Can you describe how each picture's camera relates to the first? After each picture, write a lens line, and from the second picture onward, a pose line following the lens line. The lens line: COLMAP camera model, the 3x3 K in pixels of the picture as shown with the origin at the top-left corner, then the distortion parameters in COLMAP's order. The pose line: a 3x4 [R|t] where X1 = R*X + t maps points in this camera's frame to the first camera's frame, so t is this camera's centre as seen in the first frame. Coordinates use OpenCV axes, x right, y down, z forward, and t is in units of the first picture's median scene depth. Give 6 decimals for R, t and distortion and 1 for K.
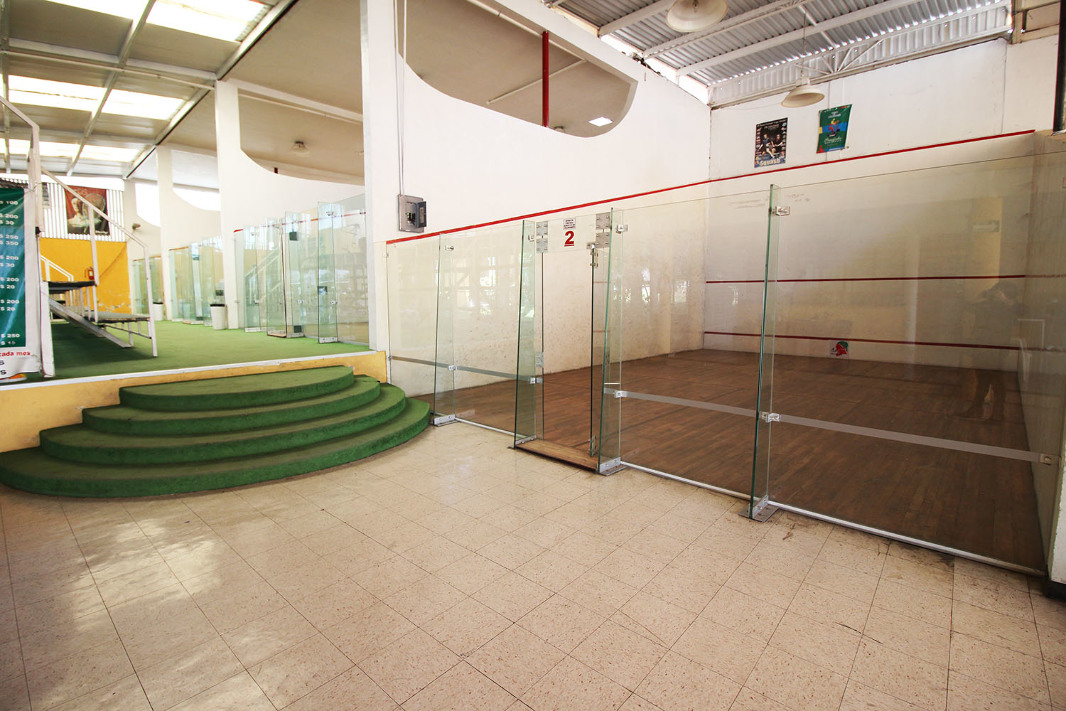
lens RADIAL K [[493.5, 0, 535.6], [0, 493.5, 344.5], [0, 0, 1]] dist [-0.001262, -0.013181]
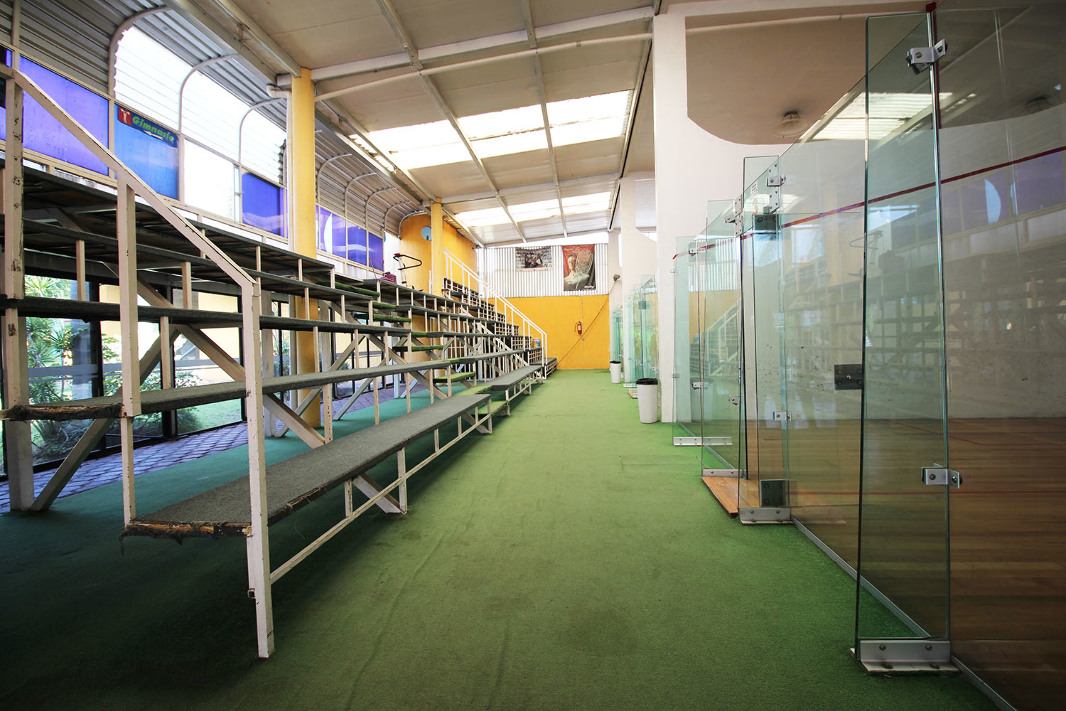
lens RADIAL K [[493.5, 0, 535.6], [0, 493.5, 344.5], [0, 0, 1]] dist [-0.001262, -0.013181]
pose [[0.607168, -0.010034, -0.794510, -0.152658], [-0.053359, 0.997148, -0.053371, -0.053305], [0.792780, 0.074799, 0.604901, 0.322710]]
